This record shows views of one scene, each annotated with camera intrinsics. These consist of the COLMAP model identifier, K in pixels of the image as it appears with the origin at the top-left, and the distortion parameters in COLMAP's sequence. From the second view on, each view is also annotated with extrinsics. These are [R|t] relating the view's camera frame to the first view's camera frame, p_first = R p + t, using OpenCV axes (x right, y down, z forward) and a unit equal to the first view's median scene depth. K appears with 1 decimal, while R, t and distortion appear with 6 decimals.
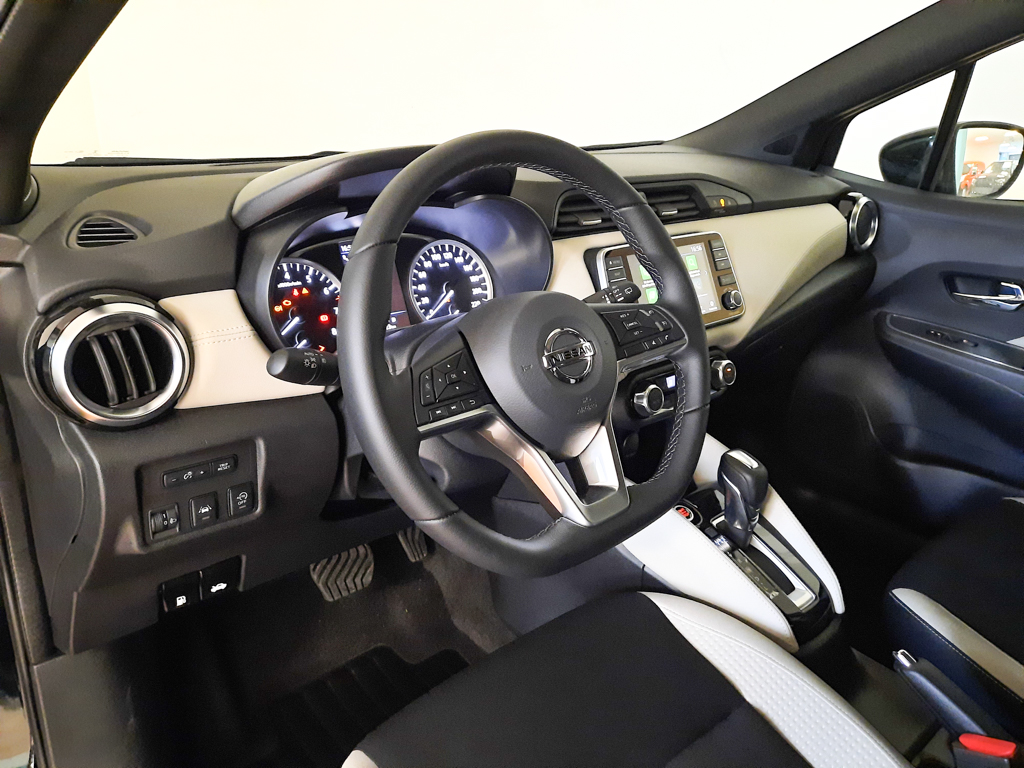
lens RADIAL K [[742.2, 0, 517.8], [0, 742.2, 382.7], [0, 0, 1]] dist [0.047845, -0.032724]
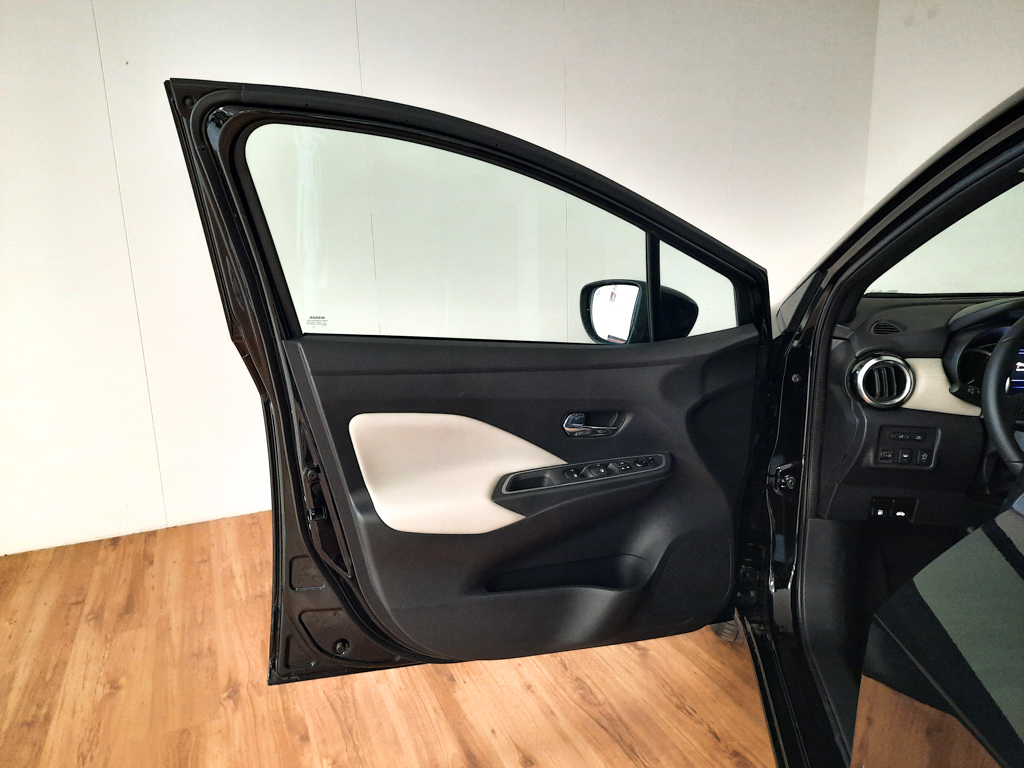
lens RADIAL K [[742.2, 0, 515.1], [0, 742.2, 381.7], [0, 0, 1]] dist [0.047845, -0.032724]
pose [[0.630703, 0.114526, -0.767527, 0.424782], [-0.229965, 0.972208, -0.043903, 0.264664], [0.741168, 0.204194, 0.639511, -1.054517]]
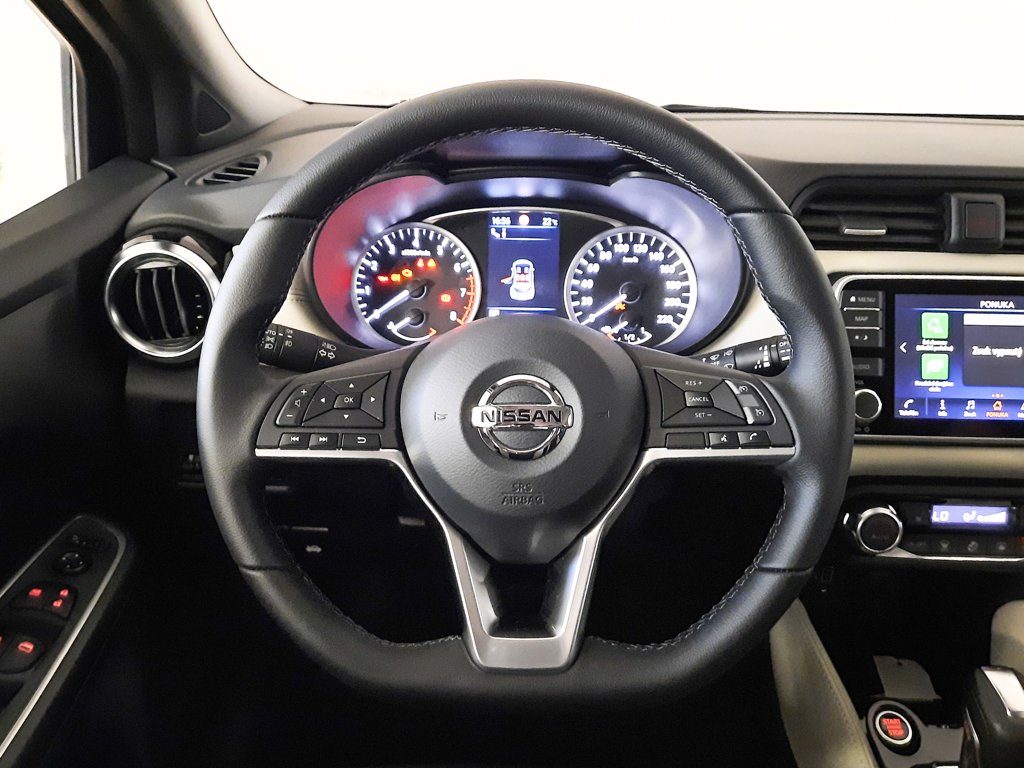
lens RADIAL K [[810.4, 0, 507.5], [0, 810.4, 387.7], [0, 0, 1]] dist [0.051973, -0.011590]
pose [[0.753189, 0.256804, -0.605606, 0.388723], [-0.235758, 0.964871, 0.115938, -0.113940], [0.614105, 0.055453, 0.787274, 0.322289]]
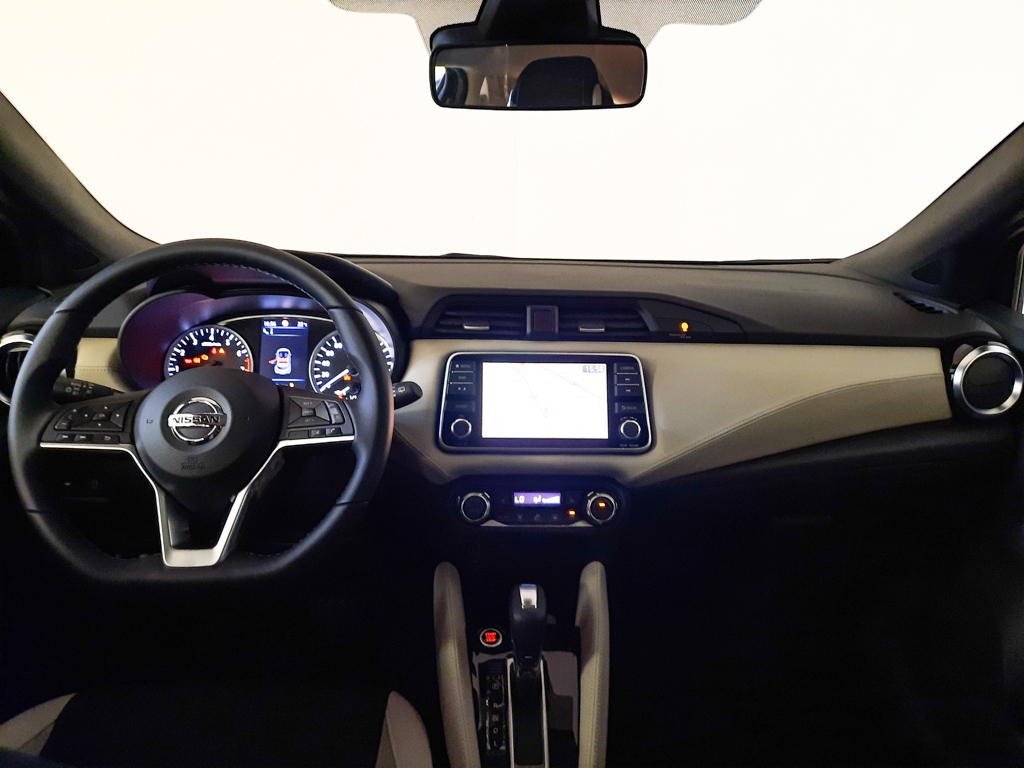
lens RADIAL K [[742.2, 0, 518.7], [0, 742.2, 386.3], [0, 0, 1]] dist [0.047845, -0.032724]
pose [[0.792348, 0.153848, -0.590351, 0.918977], [-0.224121, 0.973421, -0.047130, -0.117630], [0.567409, 0.169654, 0.805769, 0.247288]]
